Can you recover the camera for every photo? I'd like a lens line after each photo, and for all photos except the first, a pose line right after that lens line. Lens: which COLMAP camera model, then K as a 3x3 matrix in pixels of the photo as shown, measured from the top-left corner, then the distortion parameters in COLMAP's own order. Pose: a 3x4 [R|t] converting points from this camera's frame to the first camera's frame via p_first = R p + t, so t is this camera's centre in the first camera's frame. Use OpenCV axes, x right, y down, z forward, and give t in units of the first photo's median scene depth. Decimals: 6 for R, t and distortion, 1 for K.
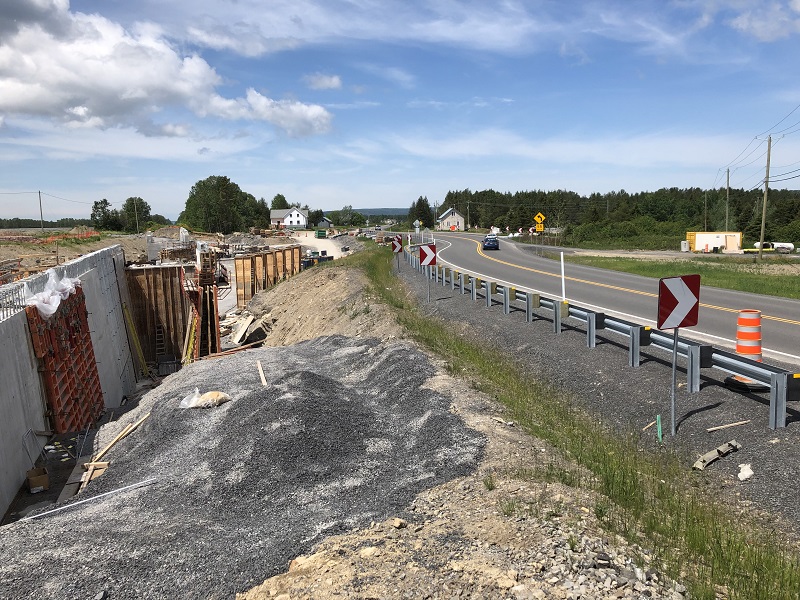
lens RADIAL K [[642.9, 0, 393.8], [0, 642.9, 288.1], [0, 0, 1]] dist [0.056962, -0.080102]
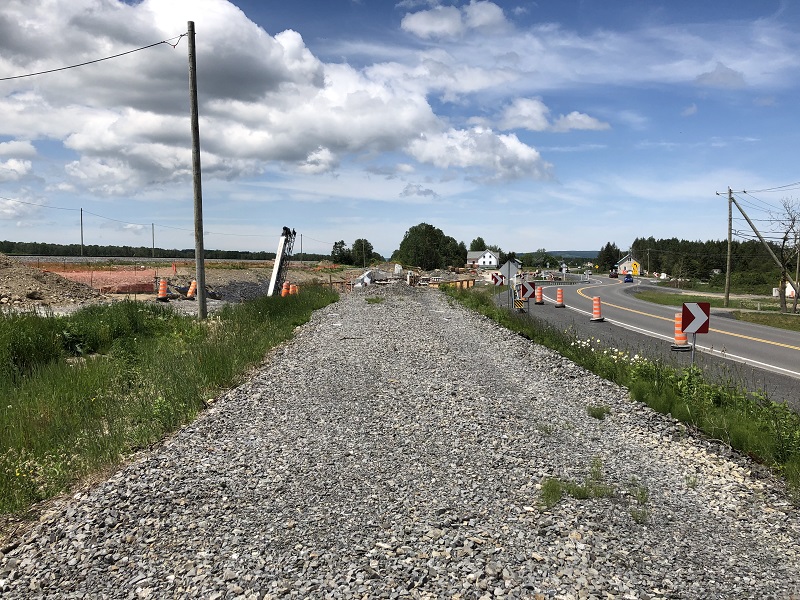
lens RADIAL K [[650.9, 0, 405.2], [0, 650.9, 299.2], [0, 0, 1]] dist [0.037207, -0.008730]
pose [[0.954535, 0.050945, -0.293712, 0.055031], [-0.064471, 0.997250, -0.036549, 0.017029], [0.291042, 0.053824, 0.955195, -0.168988]]
